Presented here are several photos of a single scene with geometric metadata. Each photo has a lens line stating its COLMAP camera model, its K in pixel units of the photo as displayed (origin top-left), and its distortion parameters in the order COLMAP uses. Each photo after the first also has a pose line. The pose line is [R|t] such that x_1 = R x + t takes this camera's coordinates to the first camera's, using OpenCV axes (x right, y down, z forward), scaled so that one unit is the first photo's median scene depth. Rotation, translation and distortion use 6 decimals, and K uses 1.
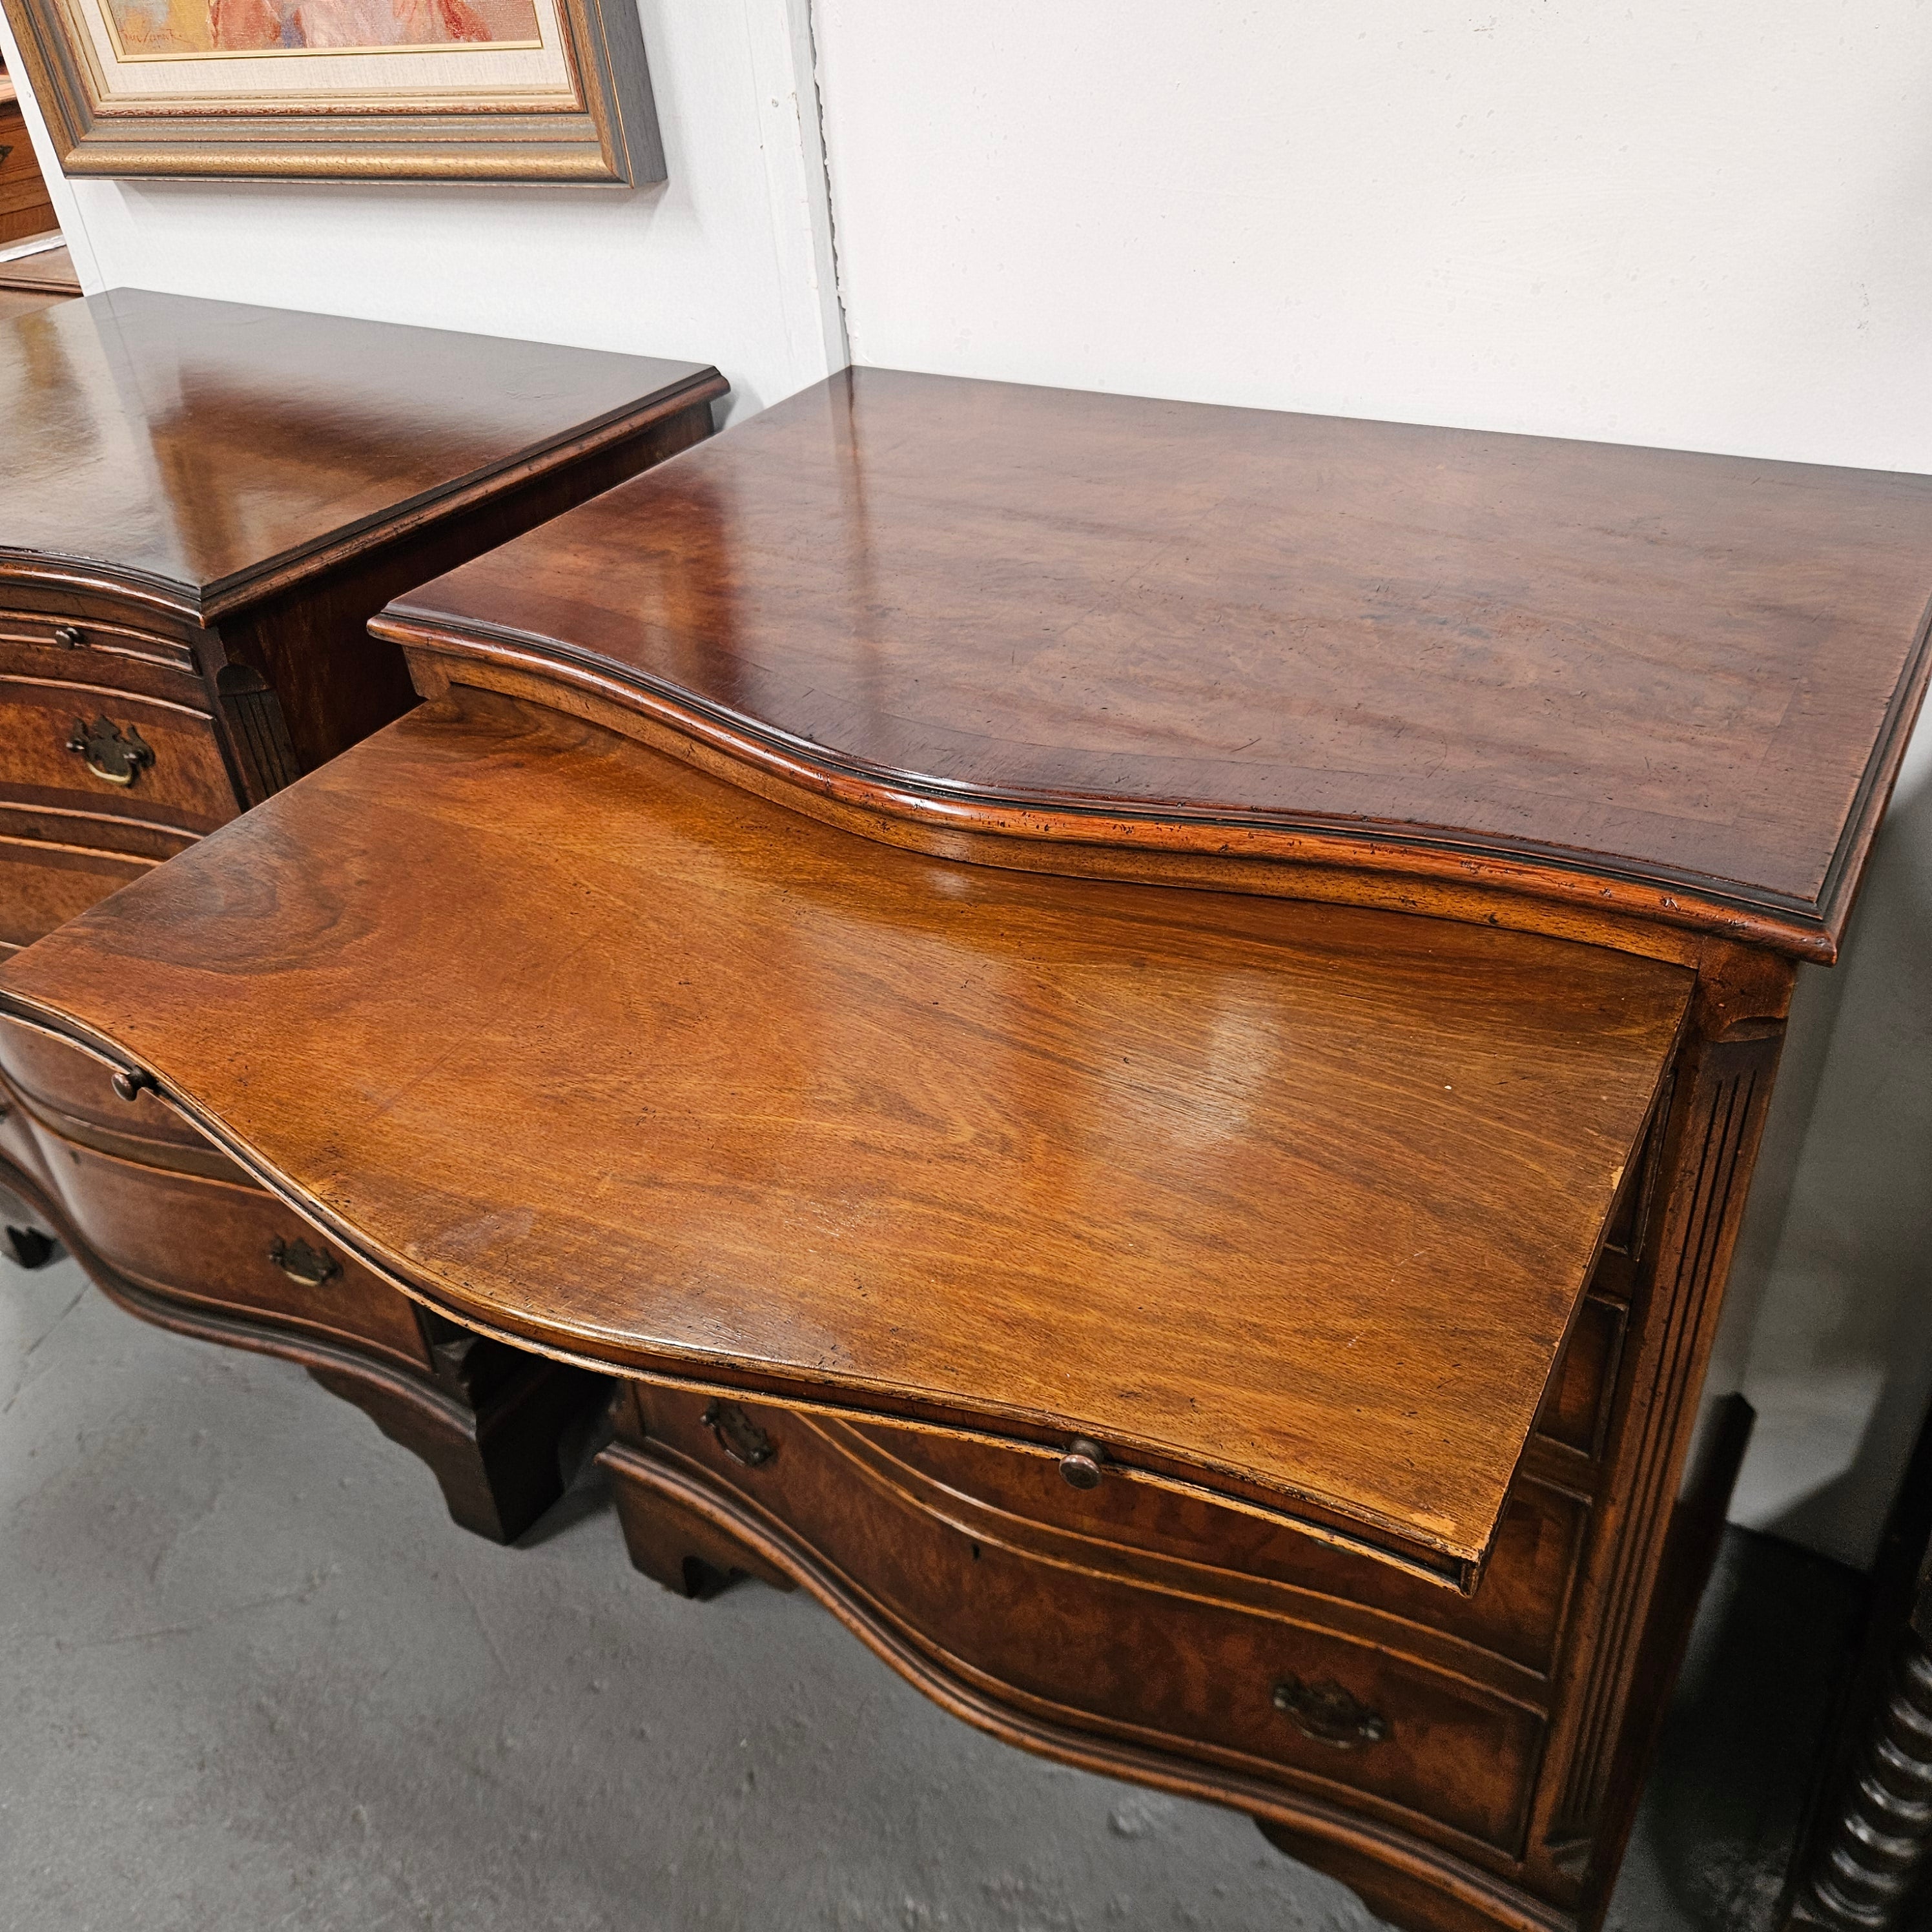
lens RADIAL K [[1749.1, 0, 943.2], [0, 1749.1, 941.3], [0, 0, 1]] dist [0.067503, -0.075510]
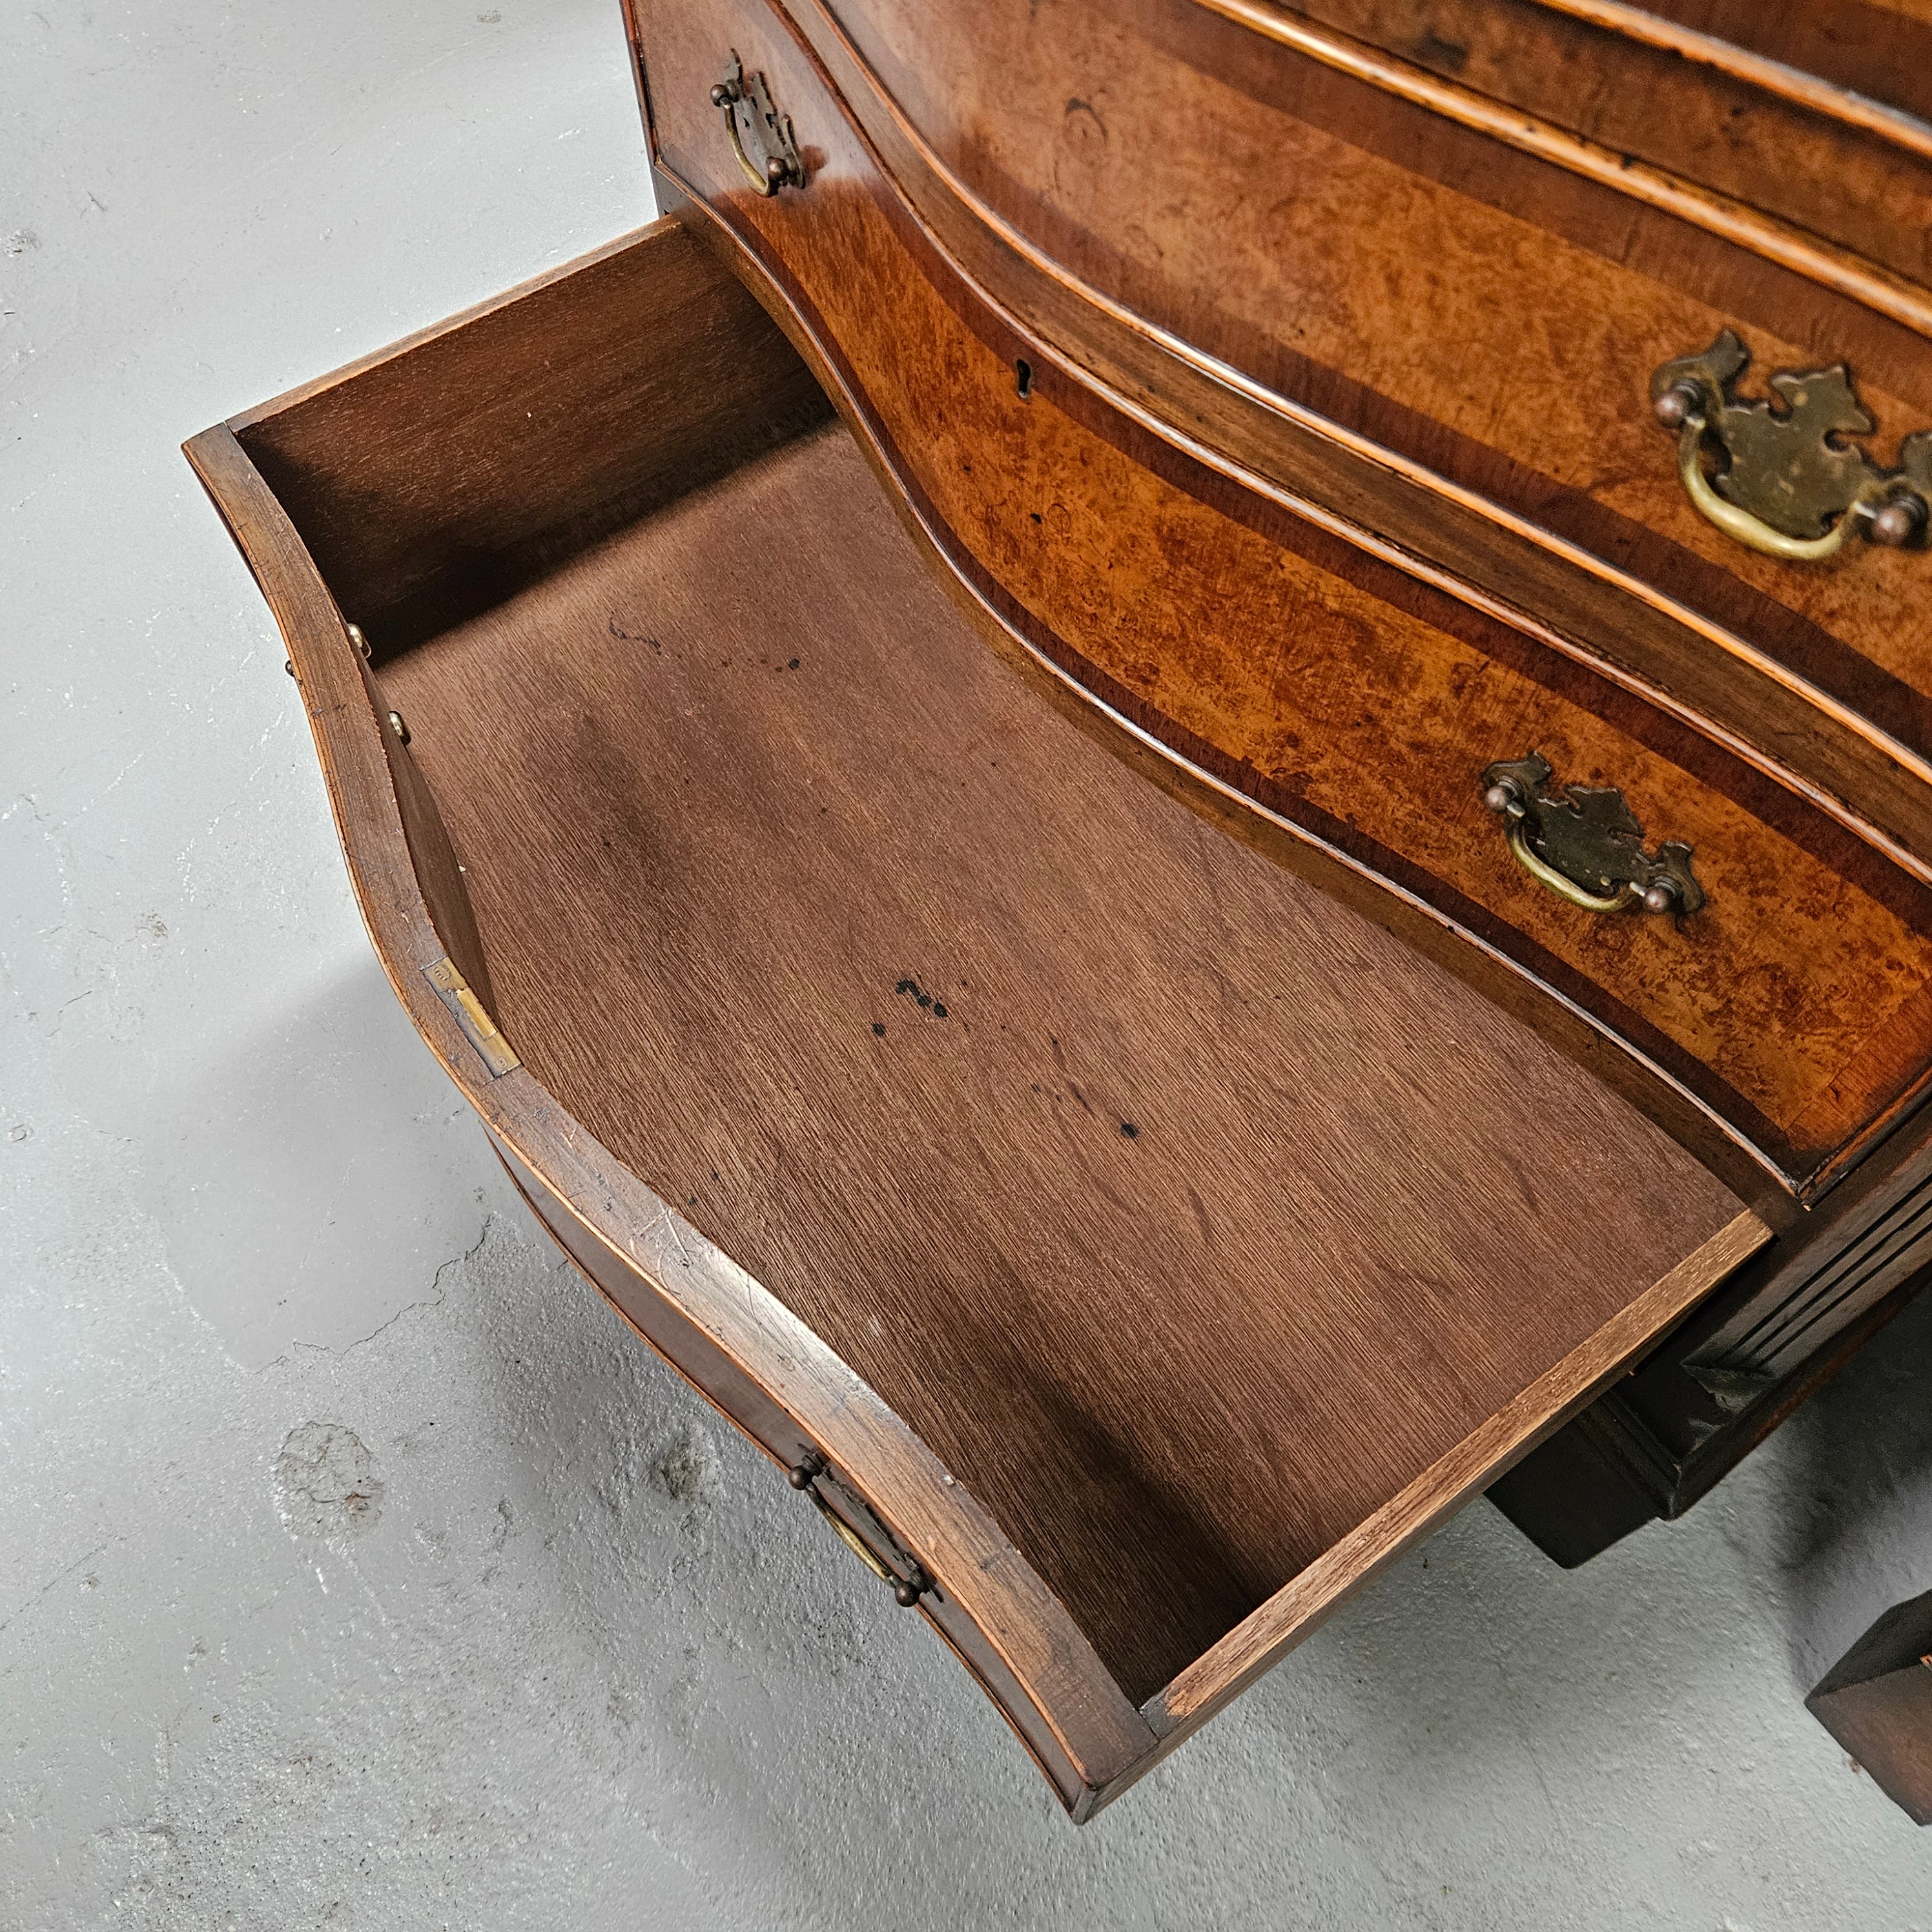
lens RADIAL K [[1755.1, 0, 918.3], [0, 1755.1, 962.6], [0, 0, 1]] dist [0.068319, -0.078334]
pose [[0.940287, 0.313936, -0.131550, -0.608844], [-0.219910, 0.855275, 0.469196, -0.061772], [0.259809, -0.412249, 0.873241, 0.760612]]
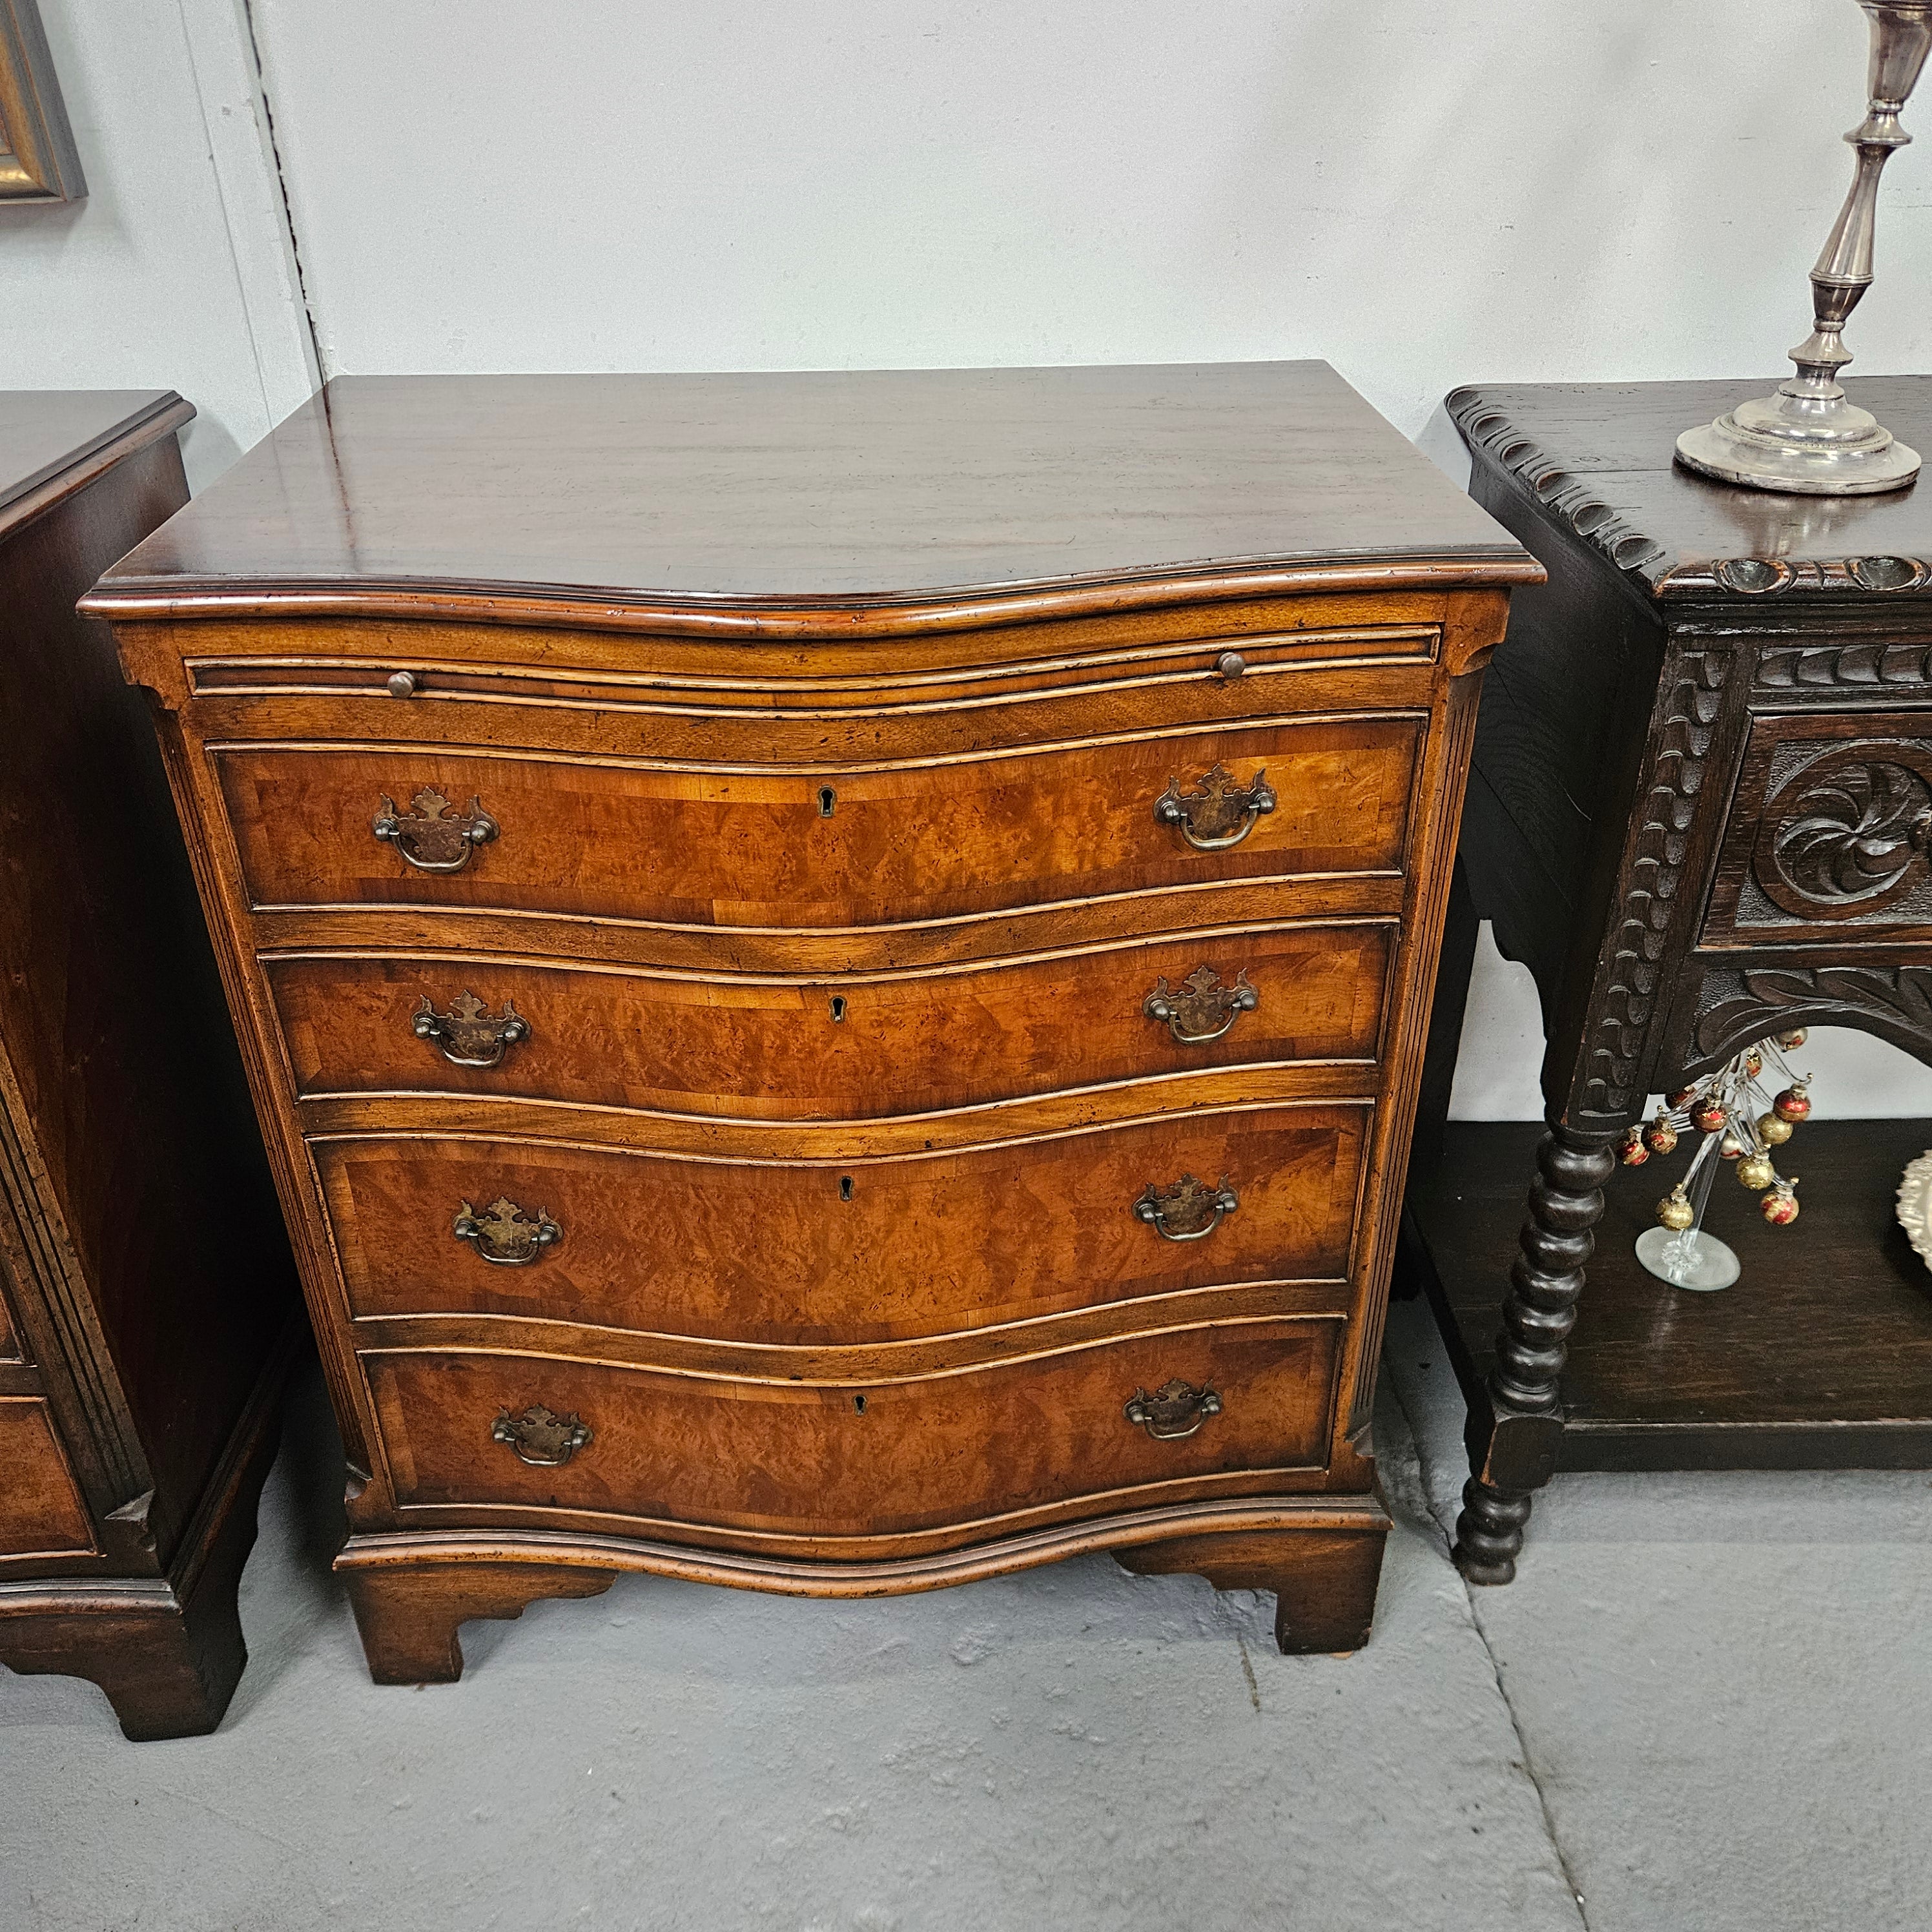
lens RADIAL K [[1738.3, 0, 954.5], [0, 1738.3, 967.0], [0, 0, 1]] dist [0.081578, -0.094946]
pose [[0.828927, -0.227432, 0.511033, -0.433090], [0.269404, 0.962990, -0.008417, 0.121396], [-0.490205, 0.144652, 0.859520, 0.024806]]
